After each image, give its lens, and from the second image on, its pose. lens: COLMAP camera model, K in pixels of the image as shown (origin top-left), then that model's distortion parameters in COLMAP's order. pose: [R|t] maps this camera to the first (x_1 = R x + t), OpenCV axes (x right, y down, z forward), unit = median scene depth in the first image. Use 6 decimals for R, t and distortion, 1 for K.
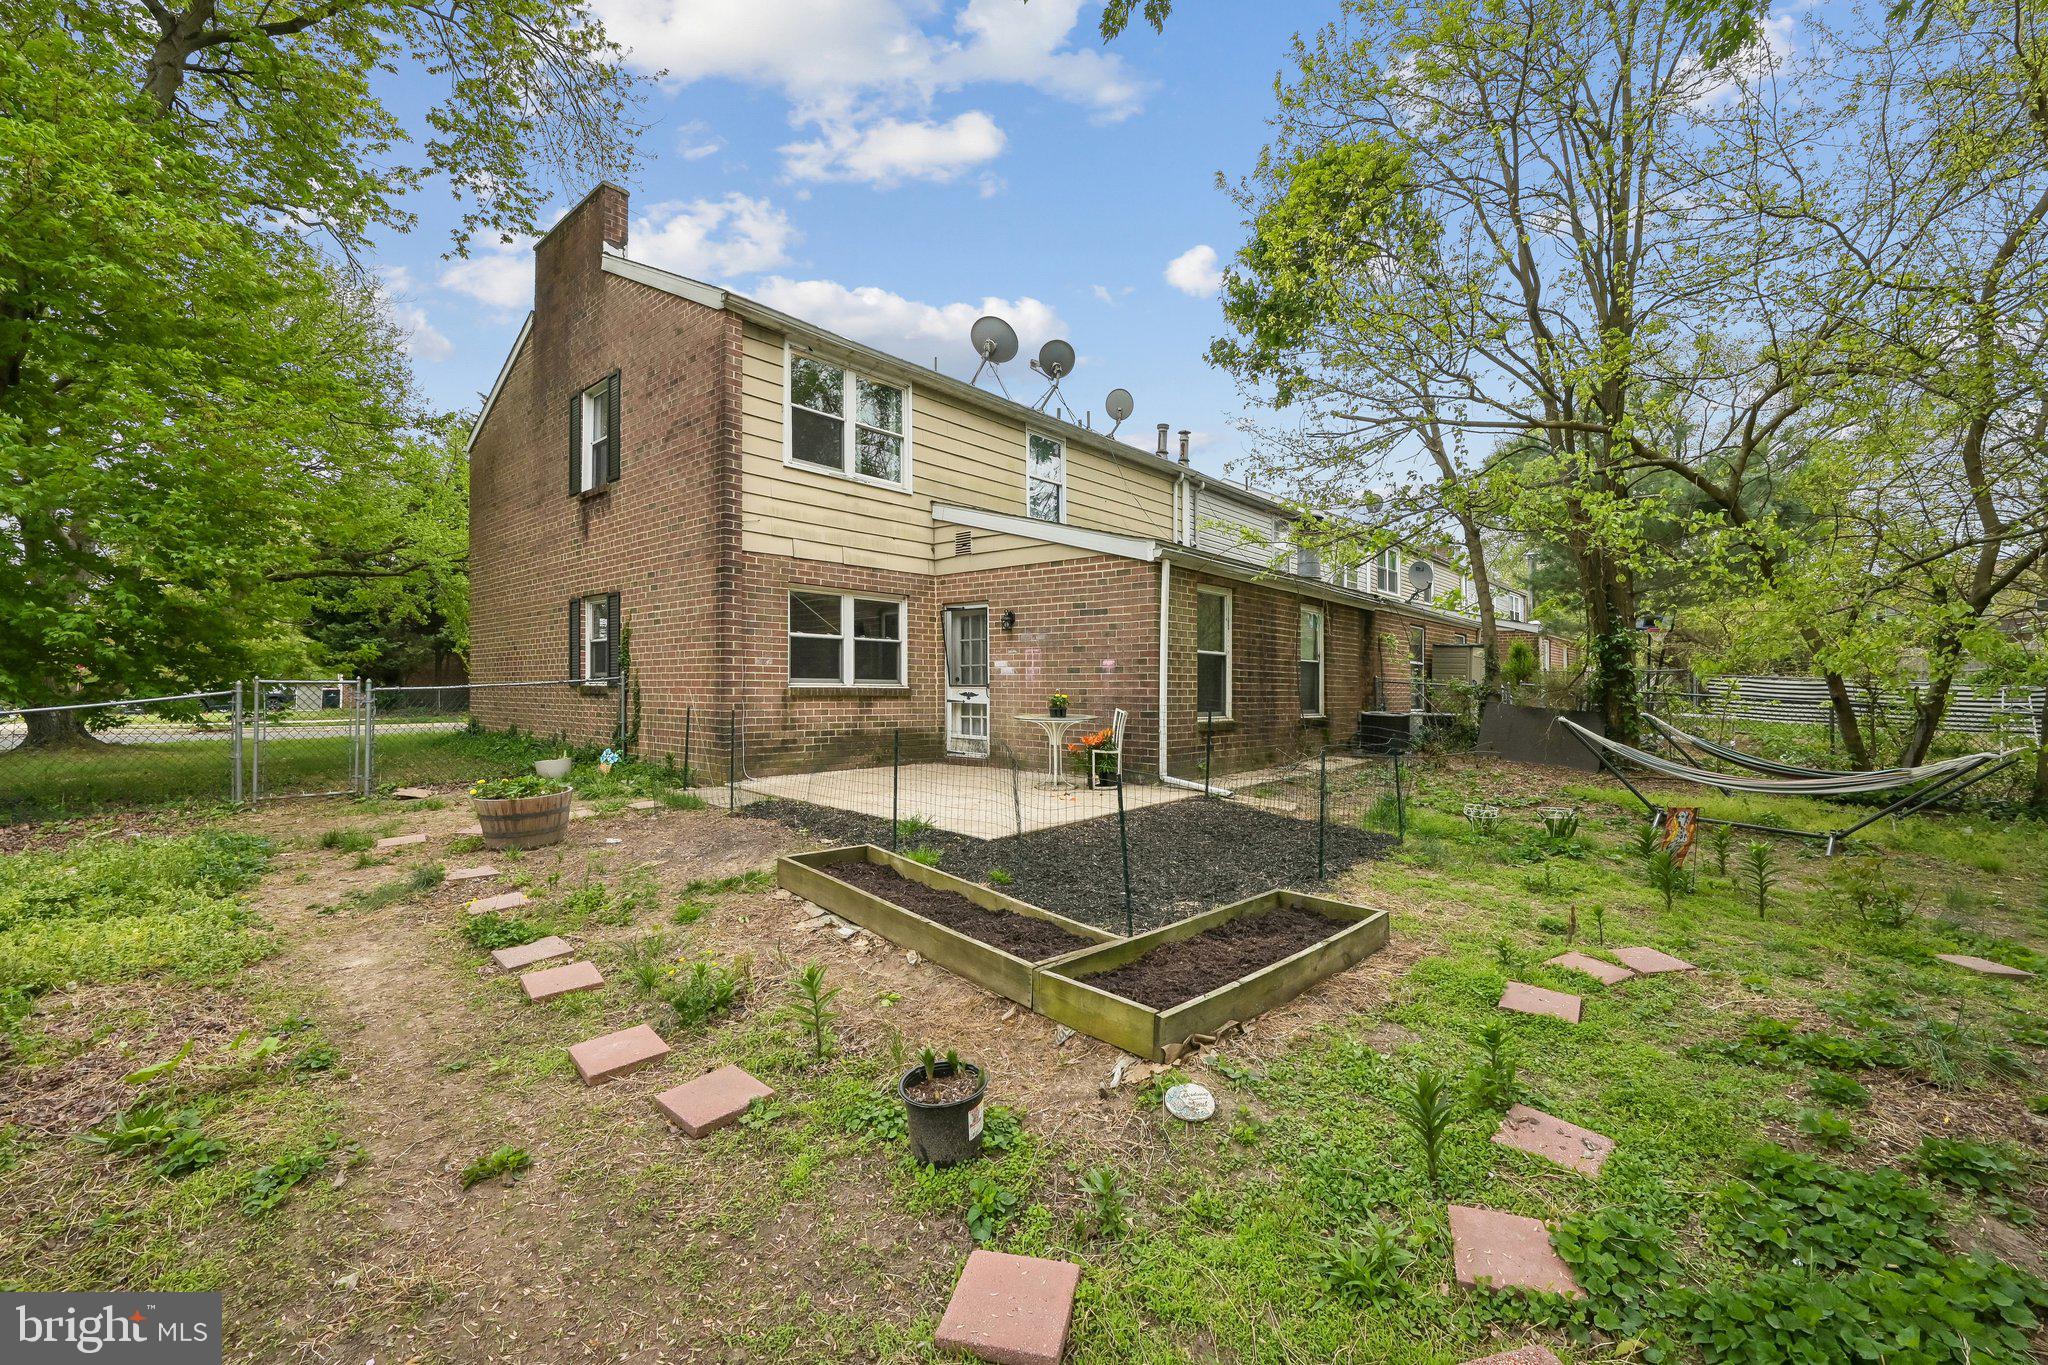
lens RADIAL K [[823.5, 0, 1034.0], [0, 823.5, 667.5], [0, 0, 1]] dist [0.000483, 0.000174]
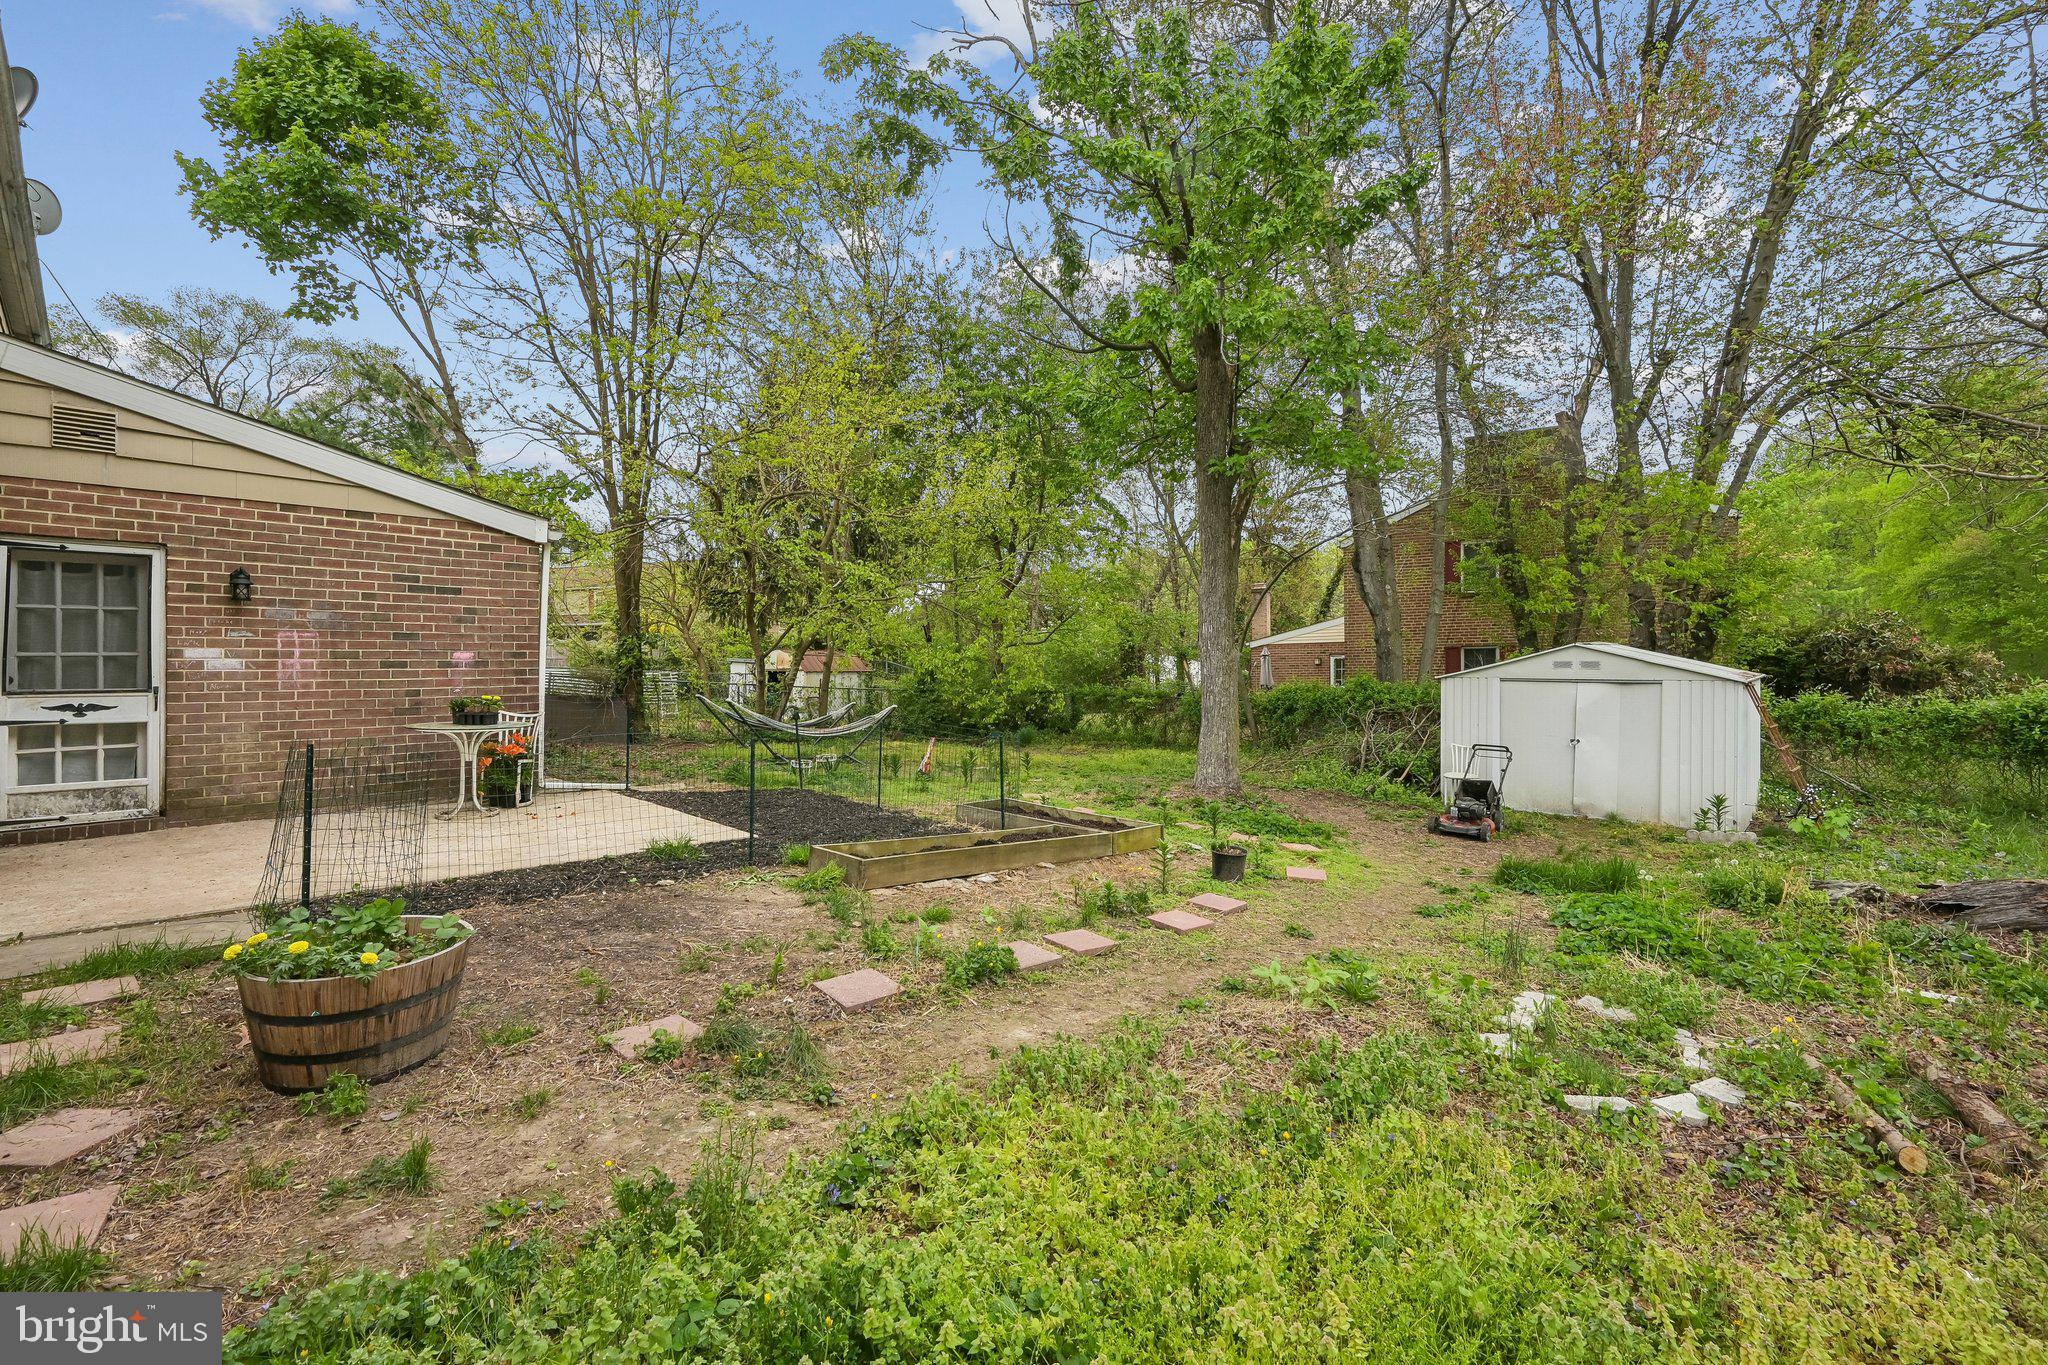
lens RADIAL K [[820.7, 0, 1019.4], [0, 820.7, 670.4], [0, 0, 1]] dist [0.002636, 0.000433]
pose [[0.087823, -0.004638, 0.996125, -0.649885], [-0.007276, 0.999959, 0.005297, 0.000538], [-0.996110, -0.007713, 0.087786, 0.379354]]
